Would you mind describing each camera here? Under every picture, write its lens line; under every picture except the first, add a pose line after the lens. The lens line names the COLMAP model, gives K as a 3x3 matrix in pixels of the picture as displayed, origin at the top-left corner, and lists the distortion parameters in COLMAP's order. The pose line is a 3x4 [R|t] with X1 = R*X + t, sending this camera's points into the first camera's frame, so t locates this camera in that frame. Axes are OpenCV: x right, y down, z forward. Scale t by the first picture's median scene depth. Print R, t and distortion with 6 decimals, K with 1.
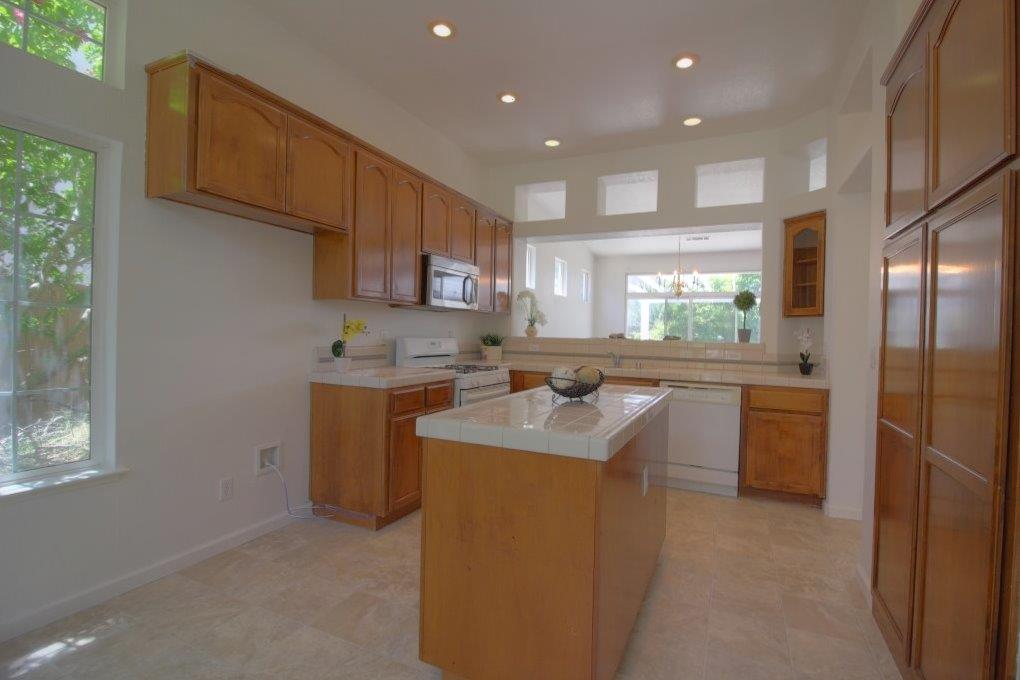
lens RADIAL K [[478.9, 0, 505.5], [0, 478.9, 337.4], [0, 0, 1]] dist [-0.012924, -0.000595]
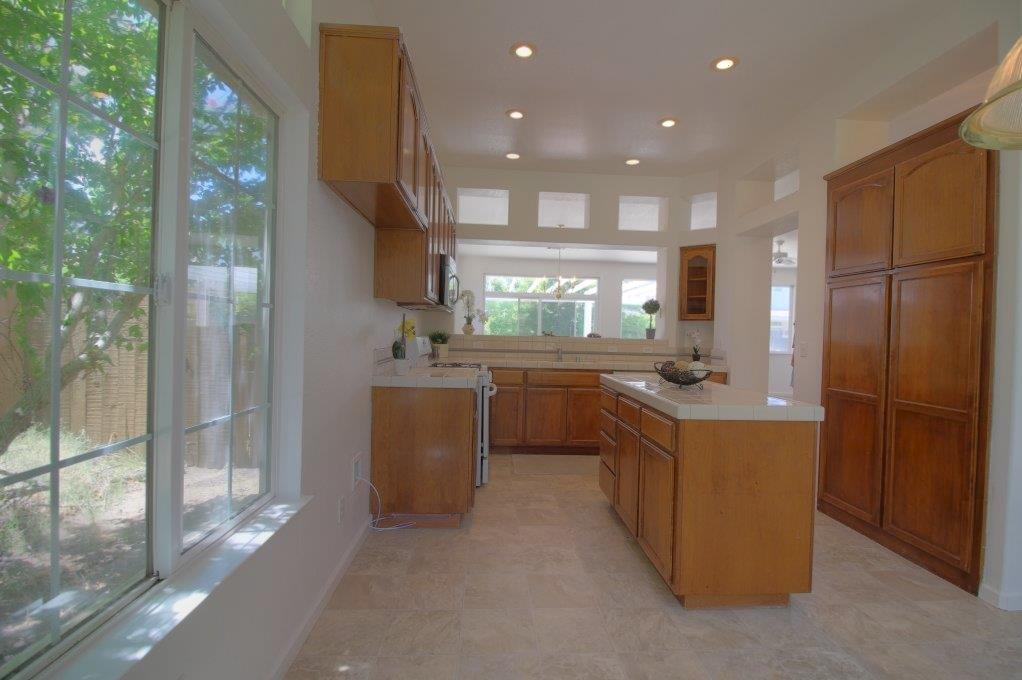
lens RADIAL K [[479.8, 0, 520.9], [0, 479.8, 337.4], [0, 0, 1]] dist [-0.012924, -0.000595]
pose [[0.877929, -0.004263, 0.478771, -0.430065], [-0.002705, 0.999900, 0.013865, -0.010967], [-0.478782, -0.013468, 0.877830, 0.031471]]
